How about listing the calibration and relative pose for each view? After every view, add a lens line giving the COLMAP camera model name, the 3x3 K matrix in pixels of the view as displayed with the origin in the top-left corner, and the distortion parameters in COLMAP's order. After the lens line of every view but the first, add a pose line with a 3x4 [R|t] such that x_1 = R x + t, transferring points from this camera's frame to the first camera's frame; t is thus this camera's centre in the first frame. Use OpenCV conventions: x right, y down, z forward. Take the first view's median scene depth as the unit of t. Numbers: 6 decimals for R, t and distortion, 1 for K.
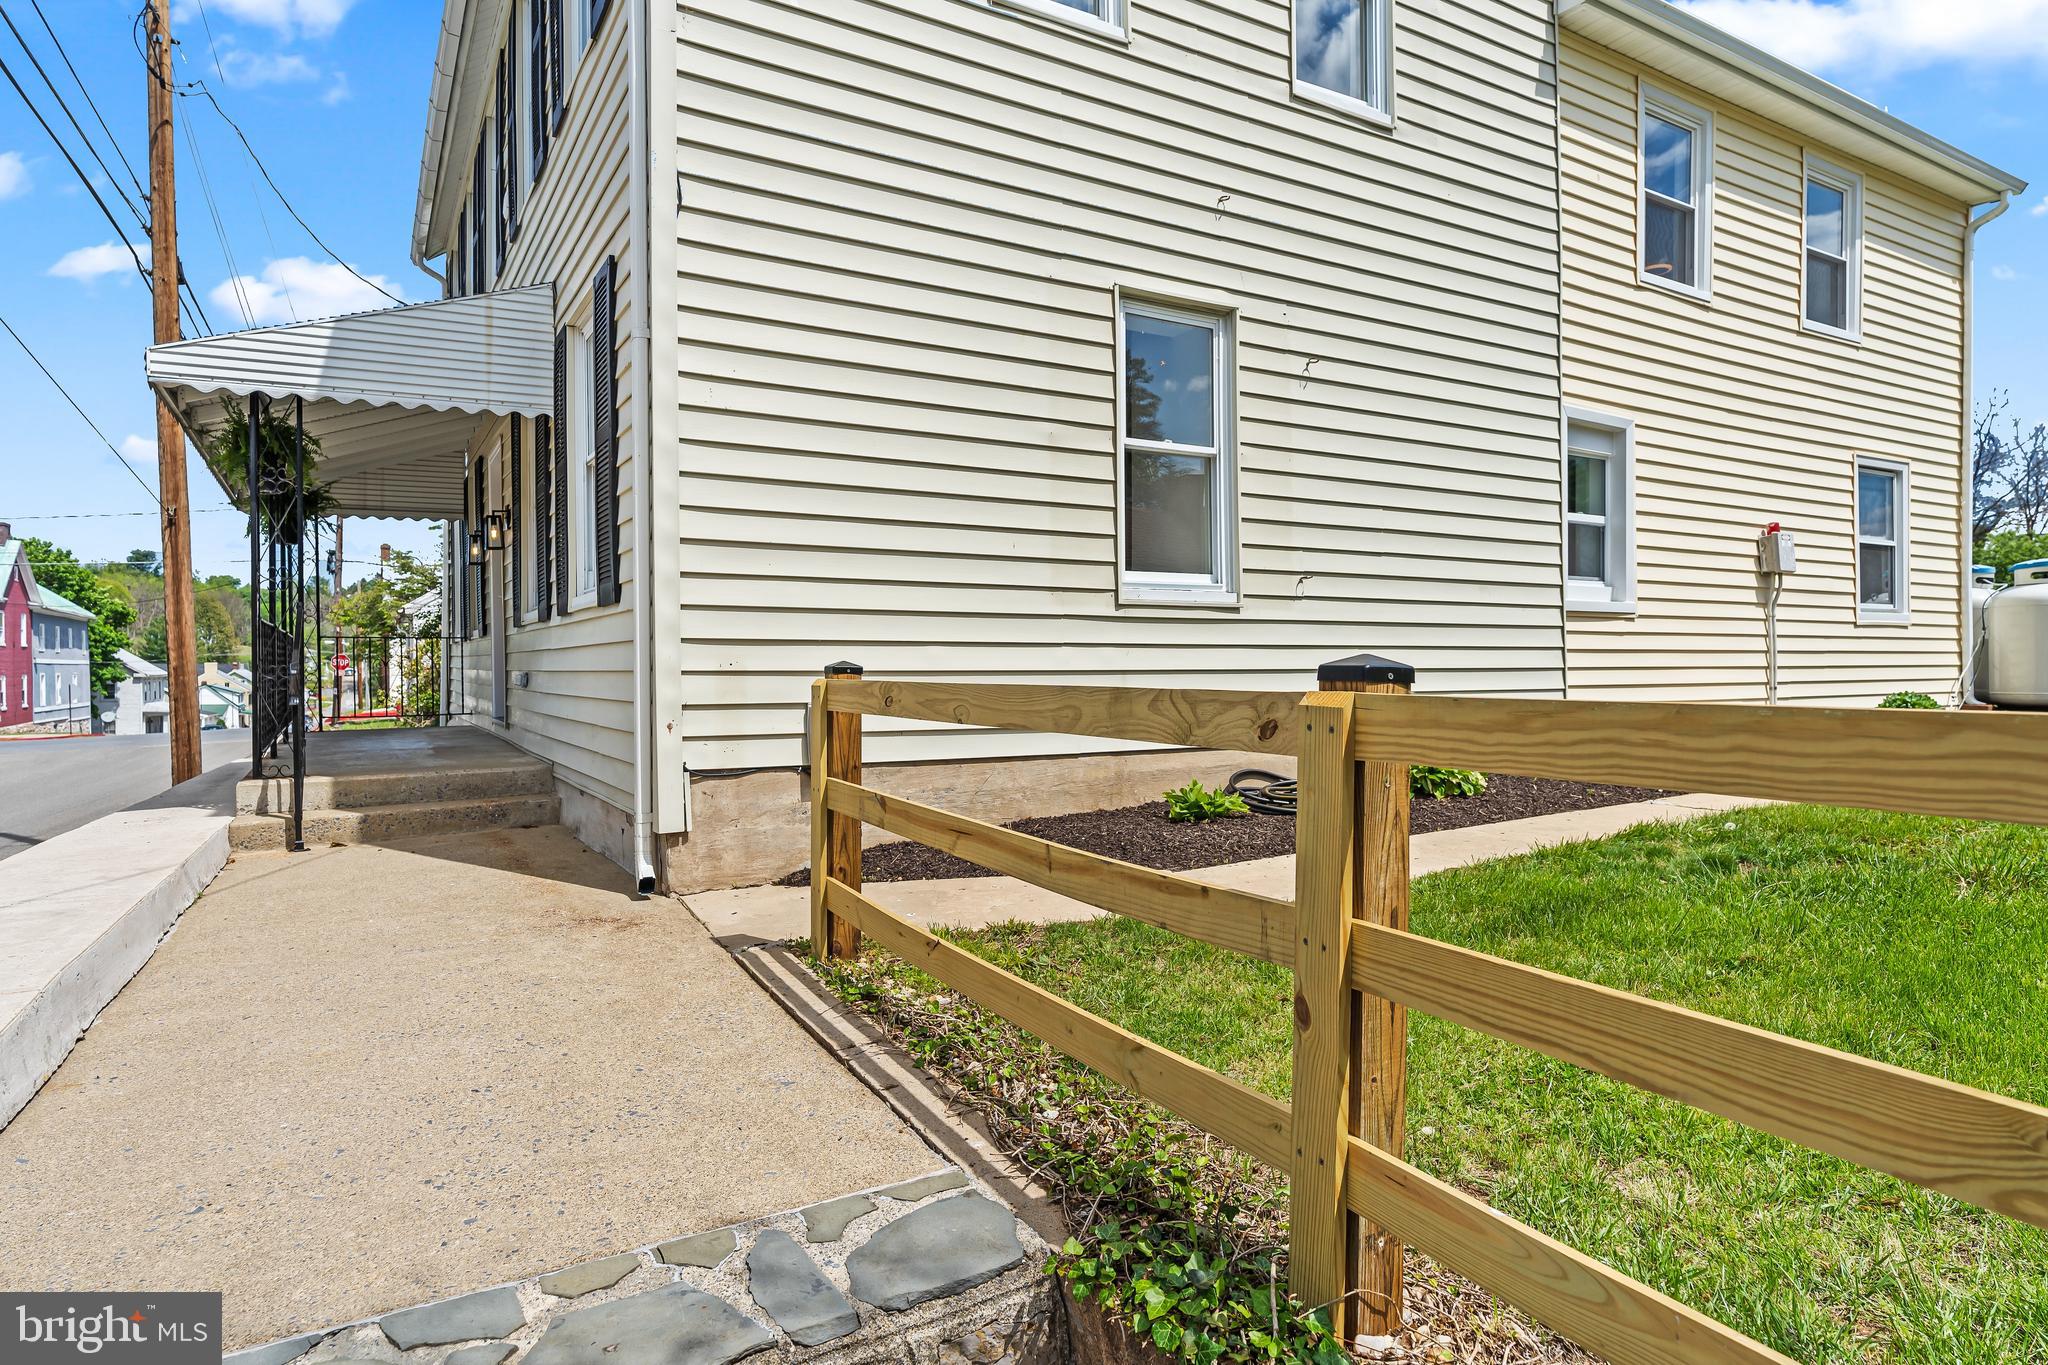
lens RADIAL K [[1160.6, 0, 1024.0], [0, 1160.6, 682.5], [0, 0, 1]] dist [-0.001014, 0.000138]
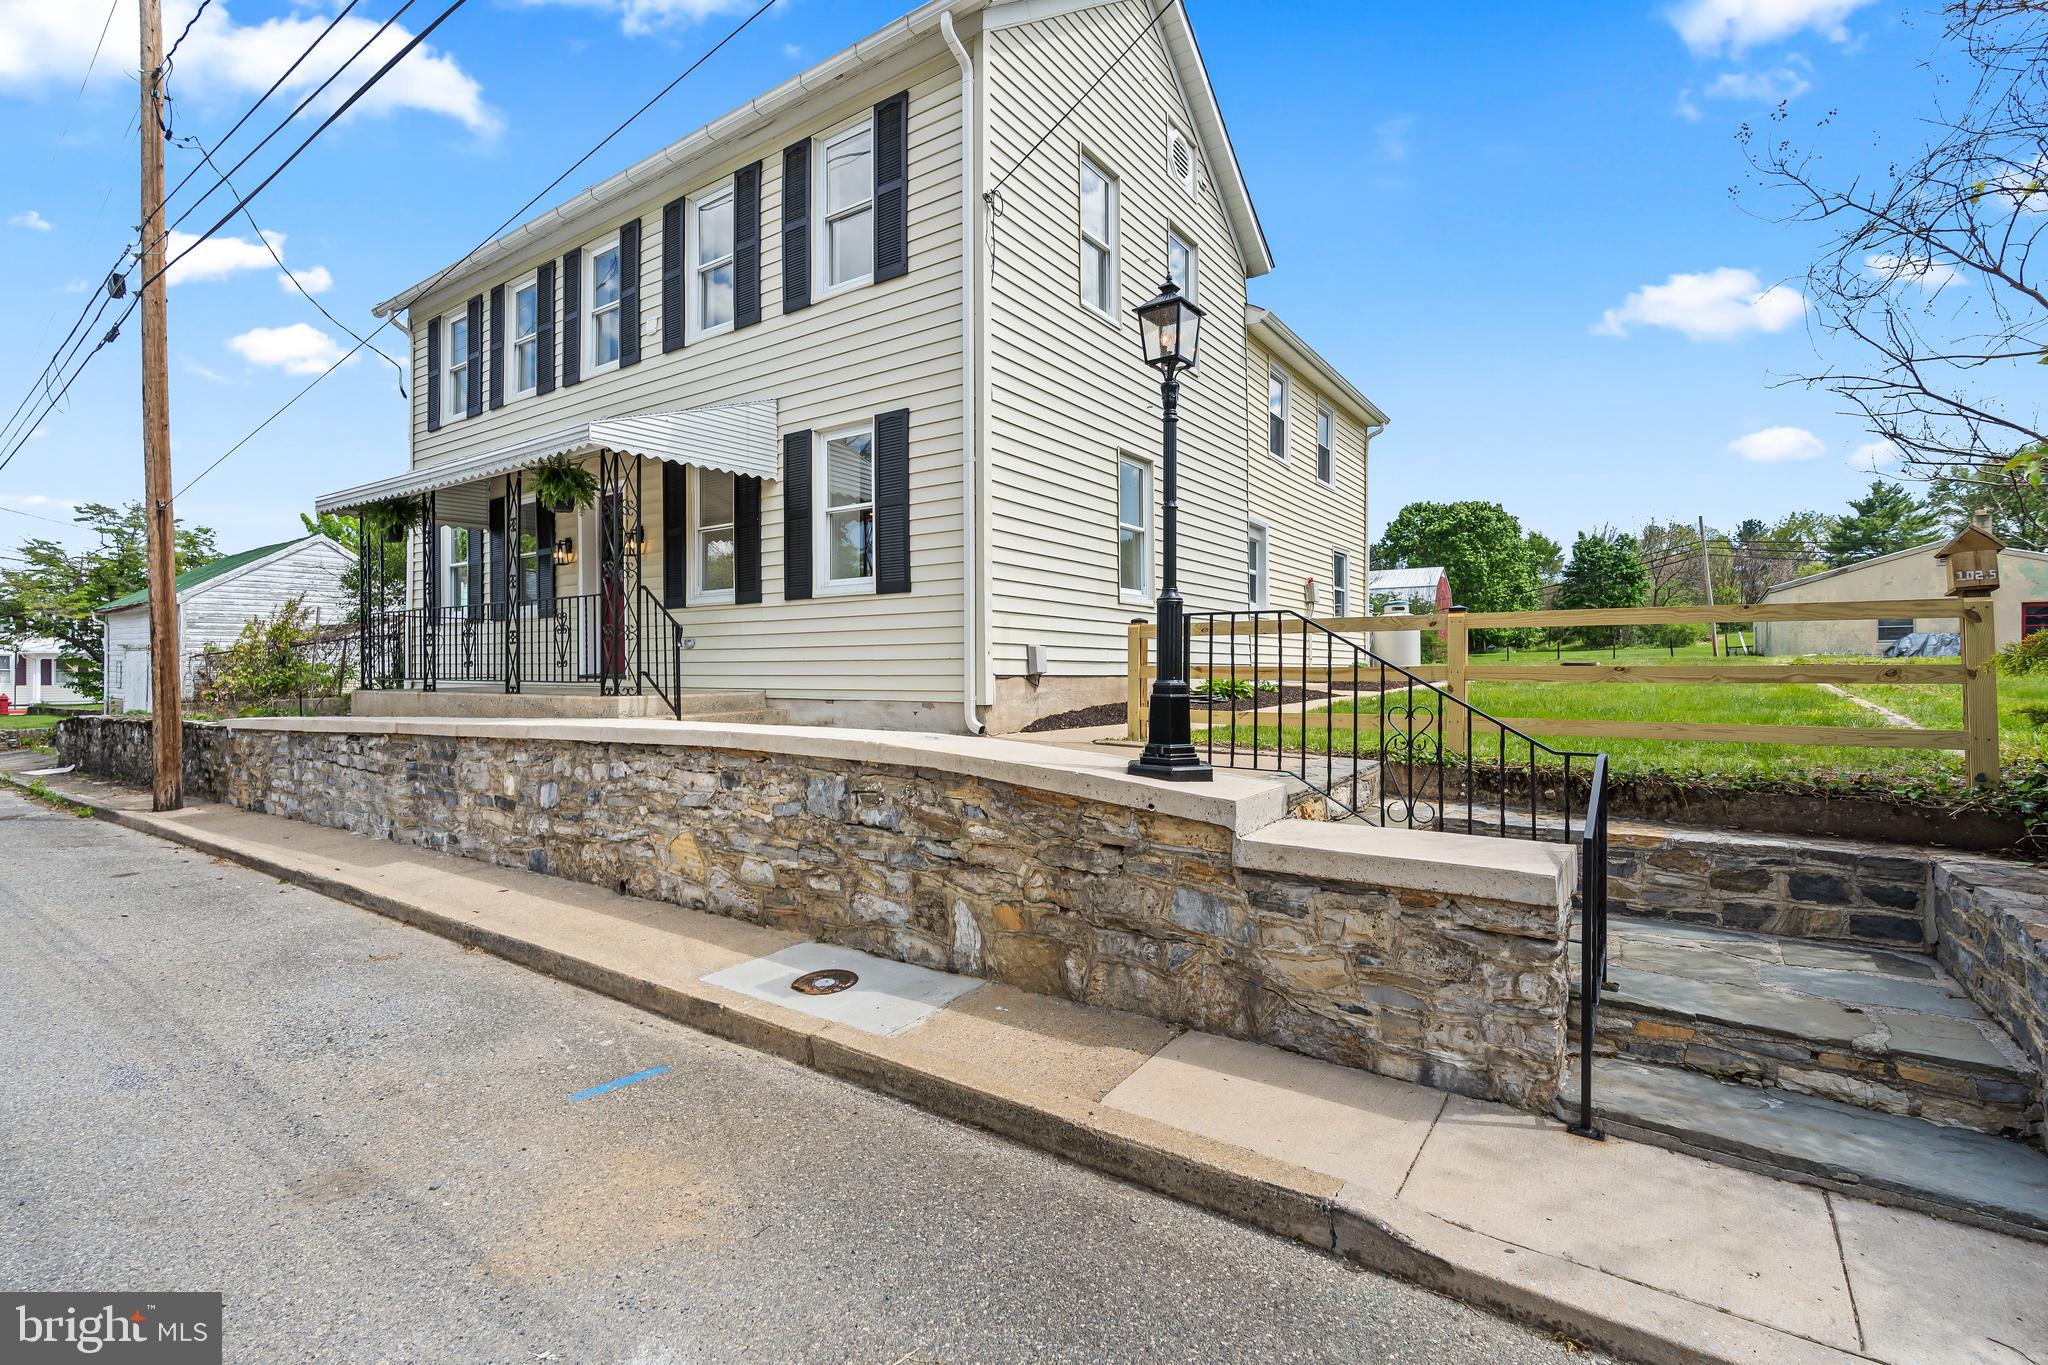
lens RADIAL K [[930.6, 0, 1026.2], [0, 930.6, 672.4], [0, 0, 1]] dist [-0.004153, 0.000441]
pose [[0.909654, 0.003530, 0.415352, -0.514357], [0.002691, 0.999893, -0.014392, 0.053300], [-0.415358, 0.014209, 0.909547, -0.286652]]
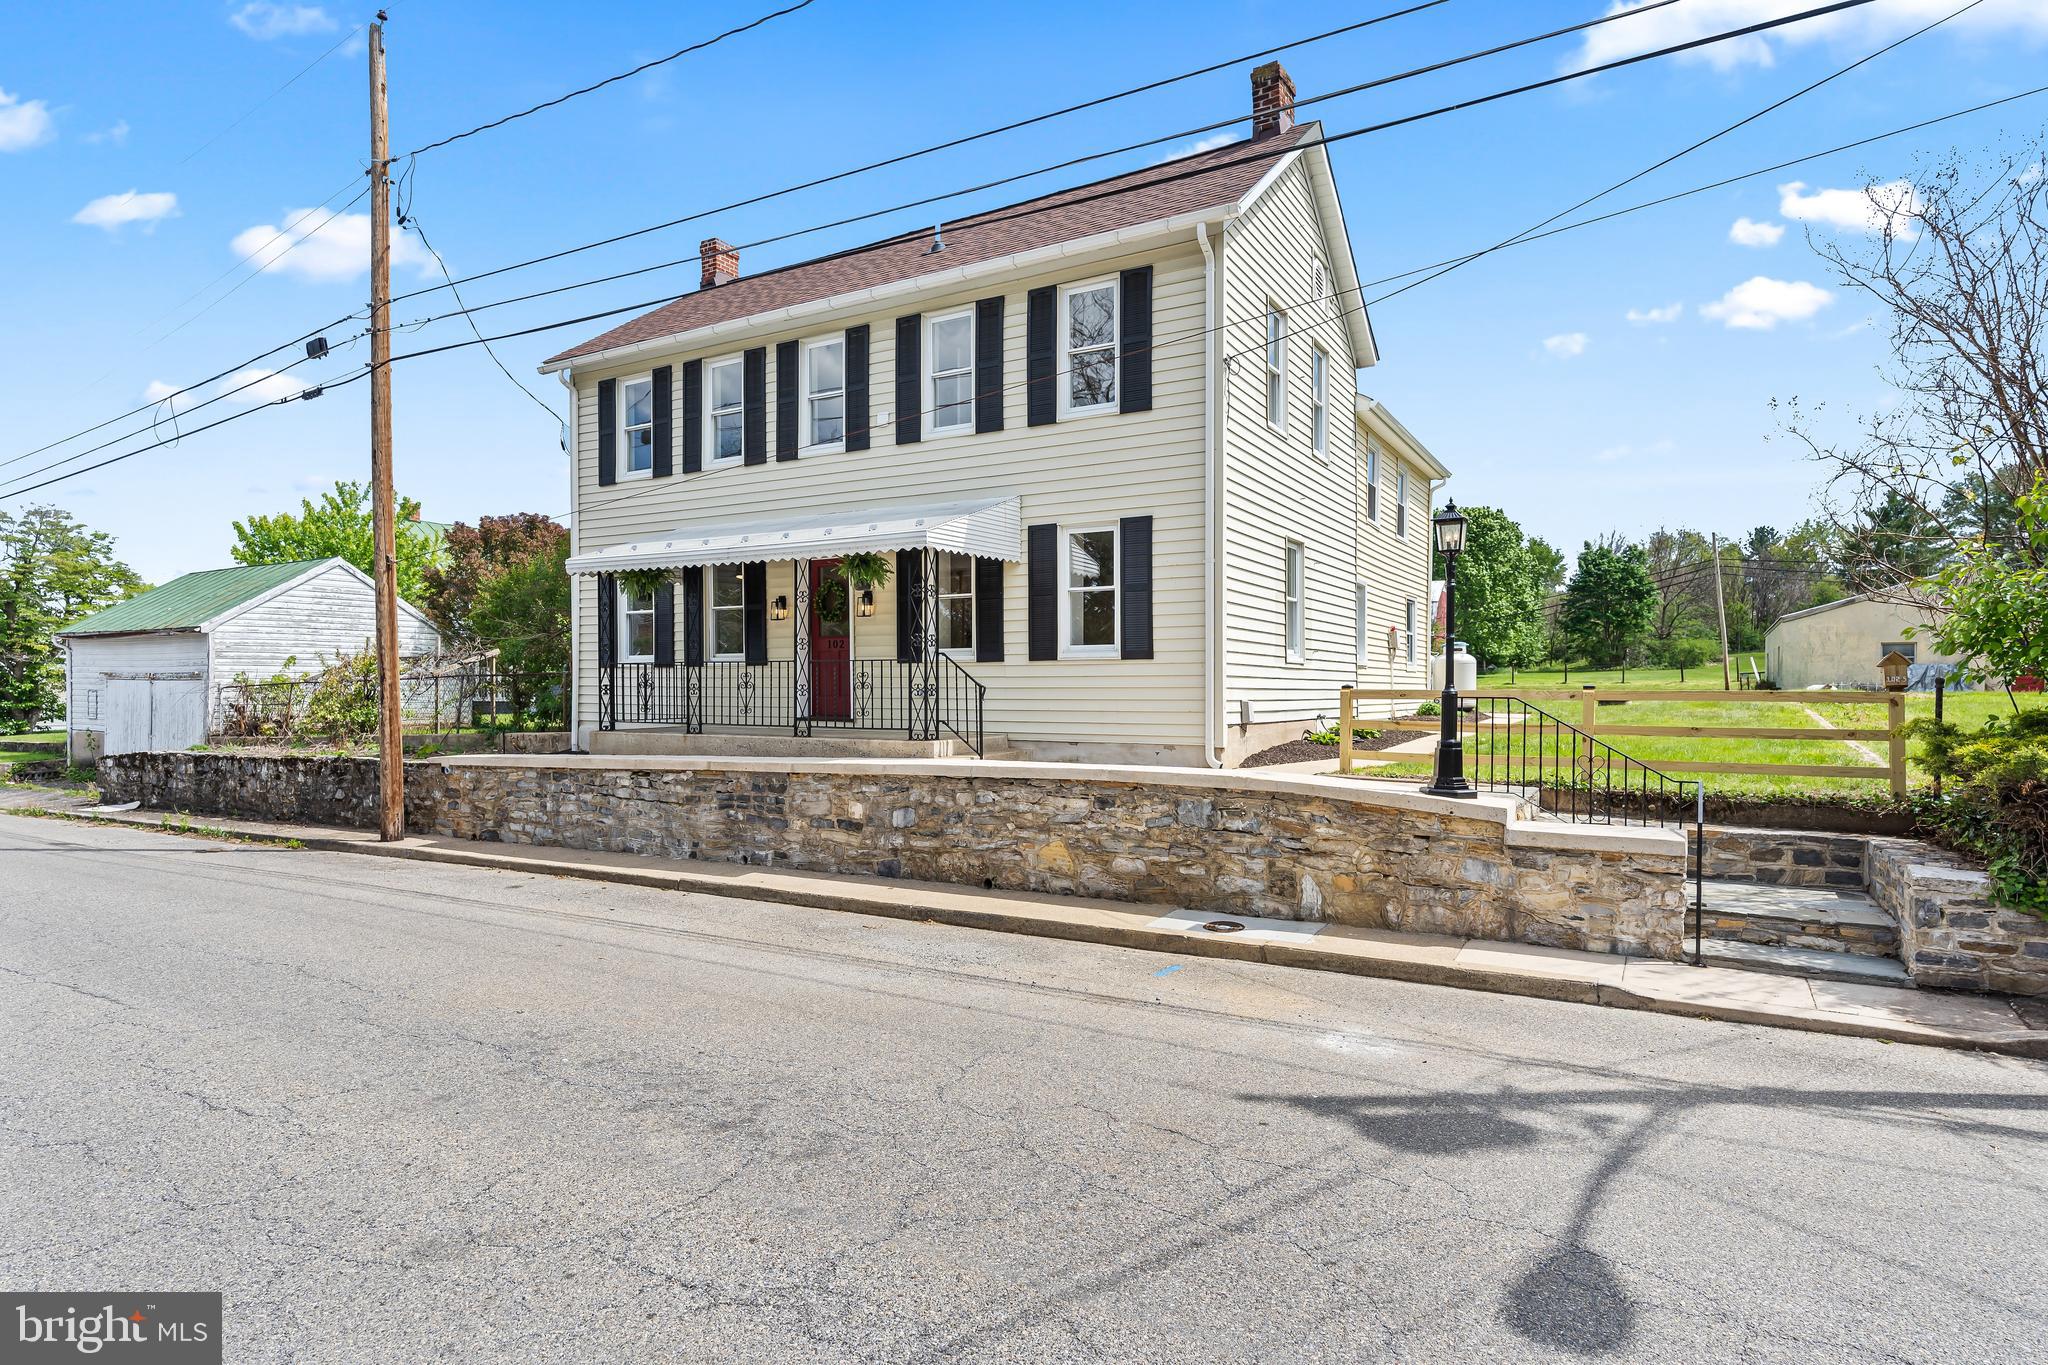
lens RADIAL K [[1096.8, 0, 1039.0], [0, 1096.8, 709.1], [0, 0, 1]] dist [-0.000428, -0.001076]
pose [[0.872938, -0.002314, 0.487825, -1.068345], [0.001418, 0.999997, 0.002205, 0.018853], [-0.487828, -0.001233, 0.872939, -0.561914]]
